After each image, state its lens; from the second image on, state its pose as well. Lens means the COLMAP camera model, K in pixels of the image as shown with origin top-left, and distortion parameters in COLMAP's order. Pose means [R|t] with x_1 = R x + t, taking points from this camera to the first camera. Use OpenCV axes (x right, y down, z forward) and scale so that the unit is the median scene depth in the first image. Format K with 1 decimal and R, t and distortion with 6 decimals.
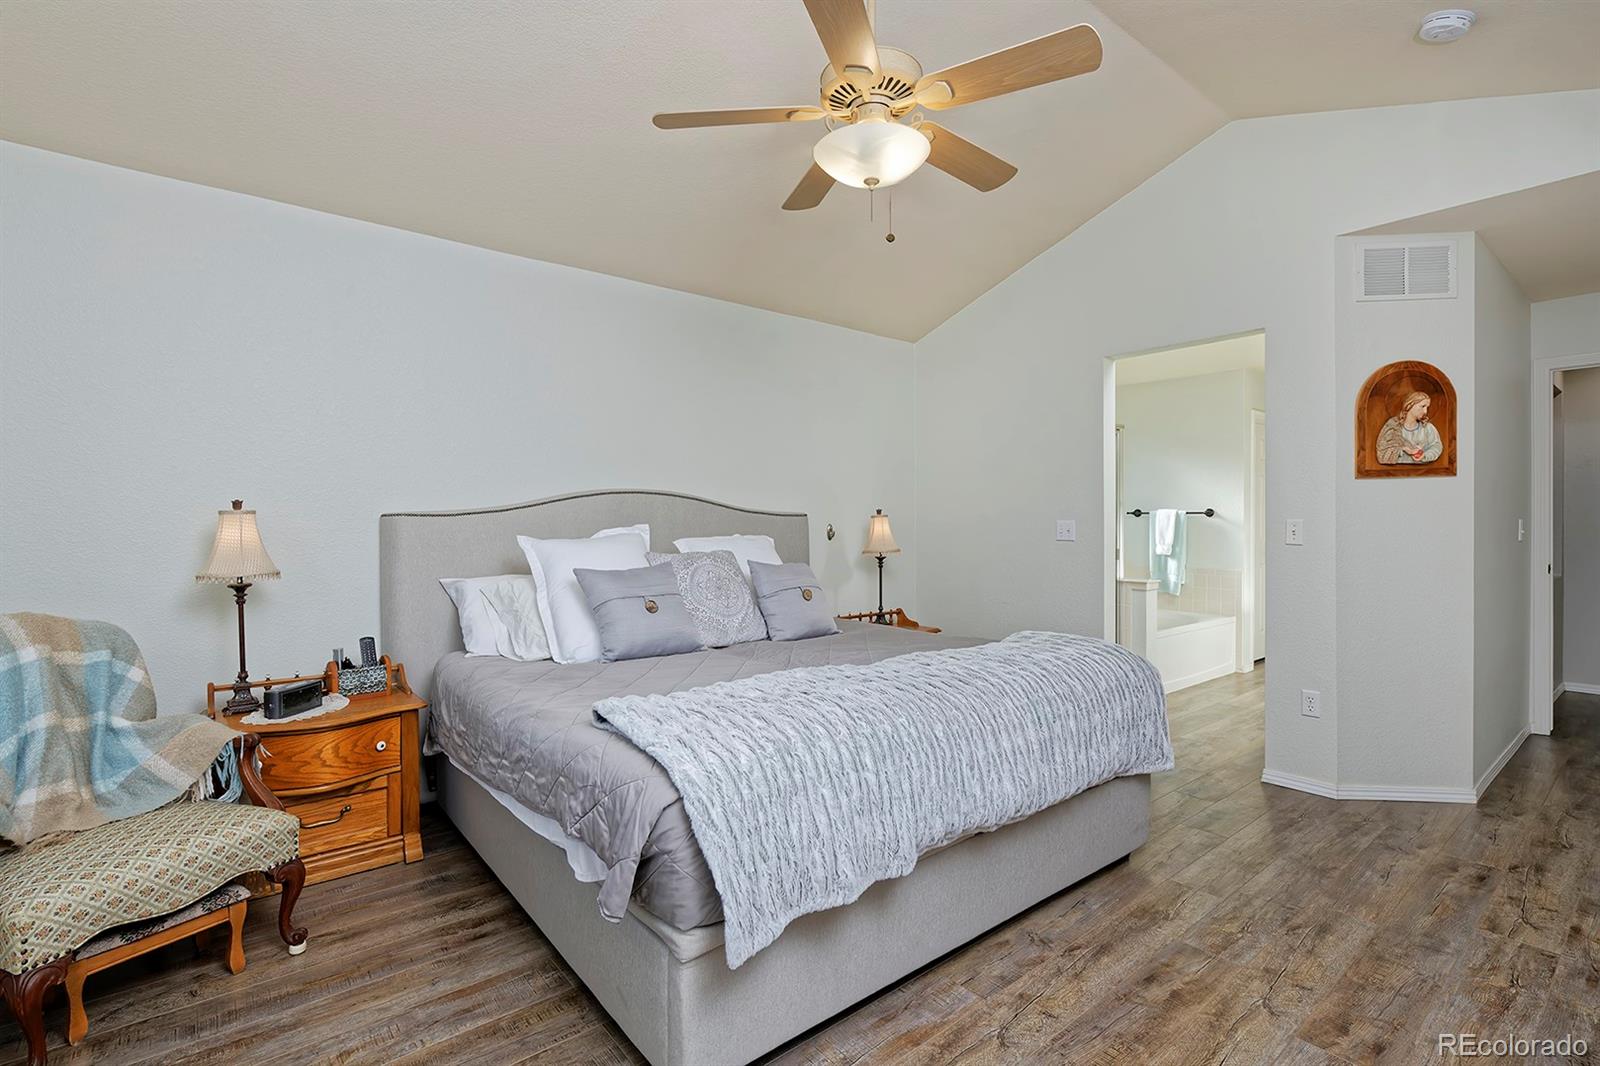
lens RADIAL K [[715.7, 0, 800.0], [0, 715.7, 533.0], [0, 0, 1]] dist [-0.024570, 0.000210]
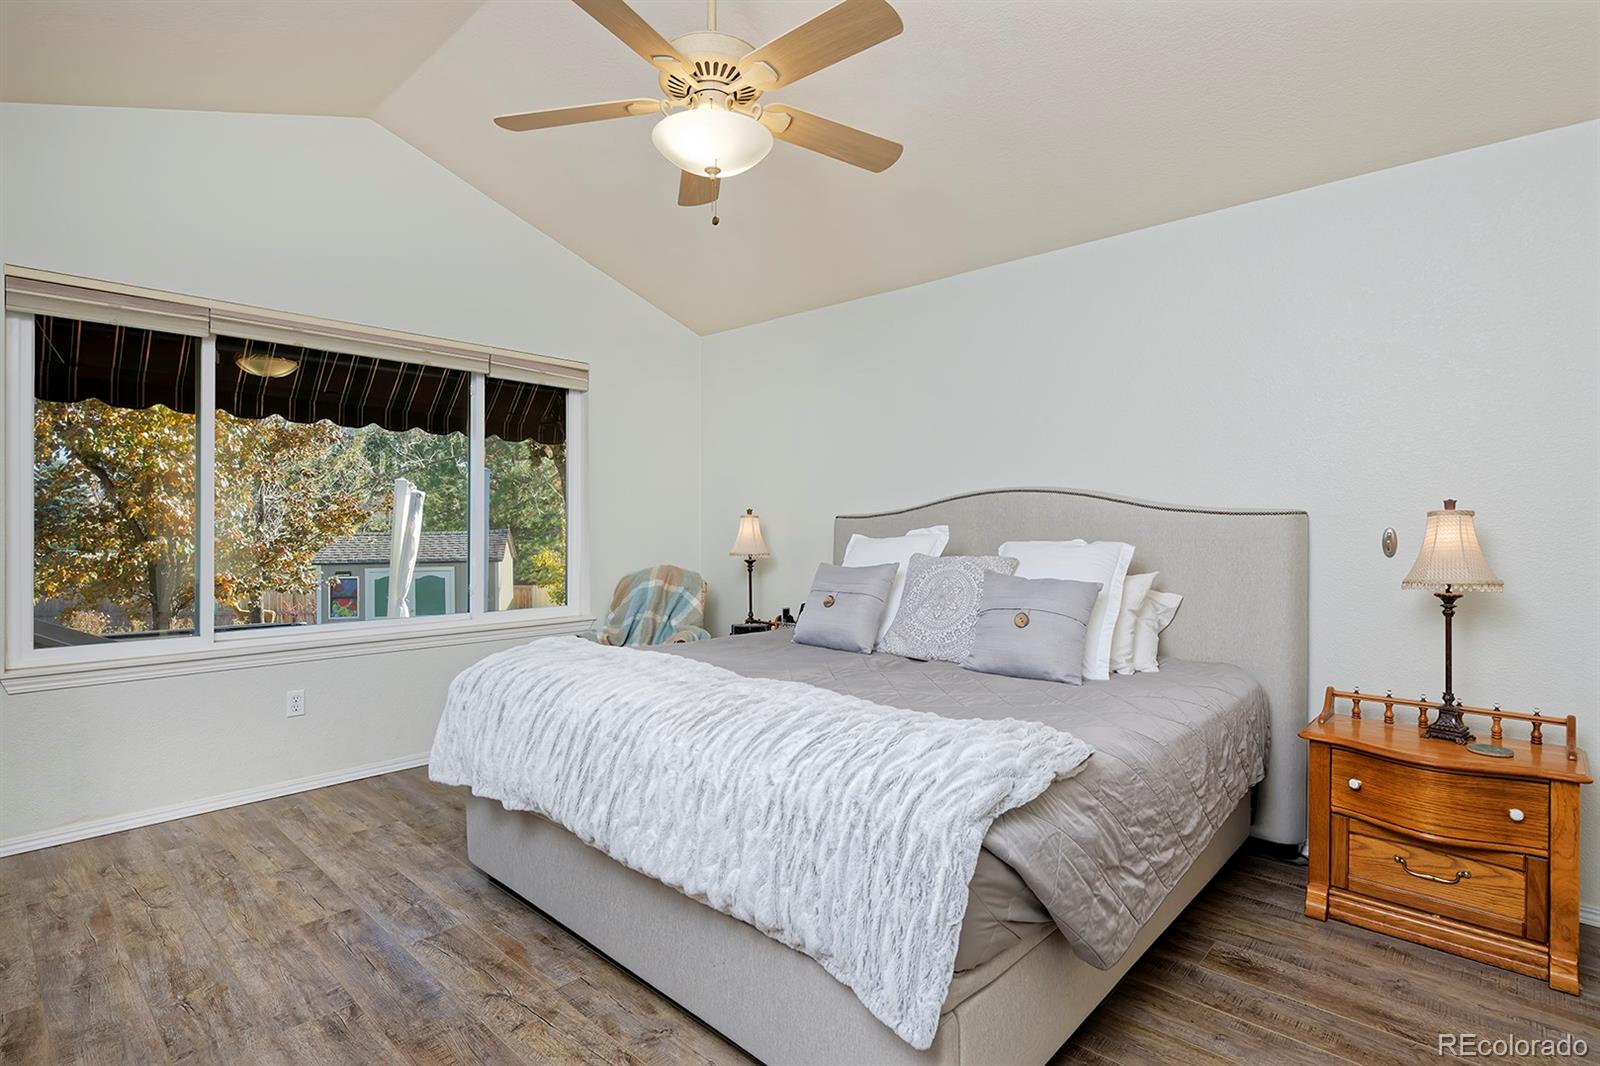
lens RADIAL K [[783.3, 0, 809.1], [0, 783.3, 527.3], [0, 0, 1]] dist [-0.002453, -0.000075]
pose [[0.162998, 0.006525, -0.986605, 0.580818], [-0.017742, 0.999836, 0.003681, -0.007028], [0.986467, 0.016905, 0.163087, 0.474152]]
